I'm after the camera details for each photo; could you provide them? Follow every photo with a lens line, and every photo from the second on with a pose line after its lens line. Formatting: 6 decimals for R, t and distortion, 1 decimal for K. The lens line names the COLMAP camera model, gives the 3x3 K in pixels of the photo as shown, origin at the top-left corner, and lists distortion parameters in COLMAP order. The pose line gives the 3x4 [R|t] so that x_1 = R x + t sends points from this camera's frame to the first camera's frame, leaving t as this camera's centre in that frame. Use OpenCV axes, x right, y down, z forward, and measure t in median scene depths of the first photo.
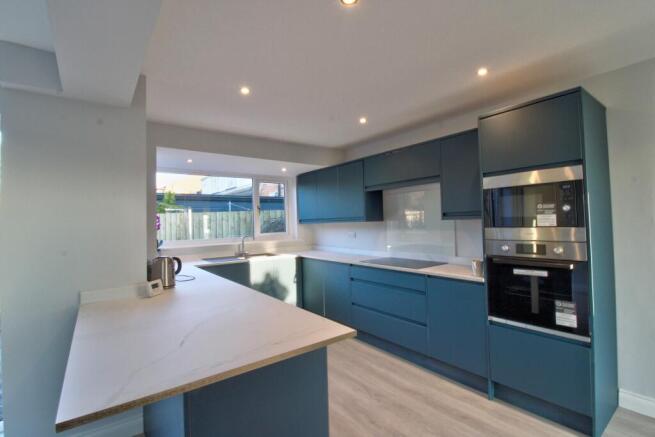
lens RADIAL K [[303.5, 0, 327.4], [0, 303.5, 216.6], [0, 0, 1]] dist [-0.004776, -0.009537]
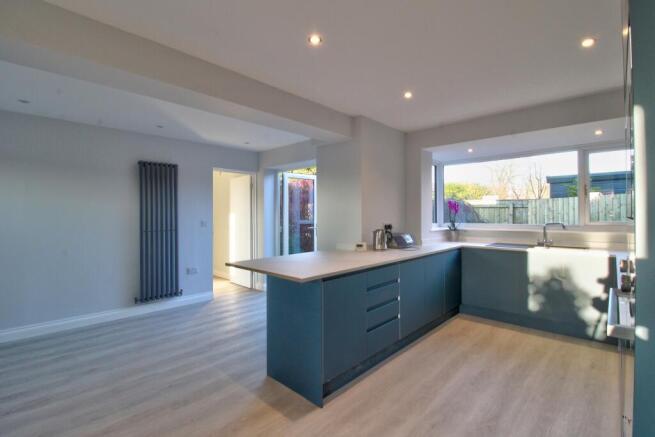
lens RADIAL K [[303.5, 0, 326.4], [0, 303.5, 217.5], [0, 0, 1]] dist [-0.004776, -0.009537]
pose [[0.157247, 0.032543, -0.987023, 0.879194], [0.016756, 0.999225, 0.035615, 0.015221], [0.987417, -0.022139, 0.156580, 0.498162]]
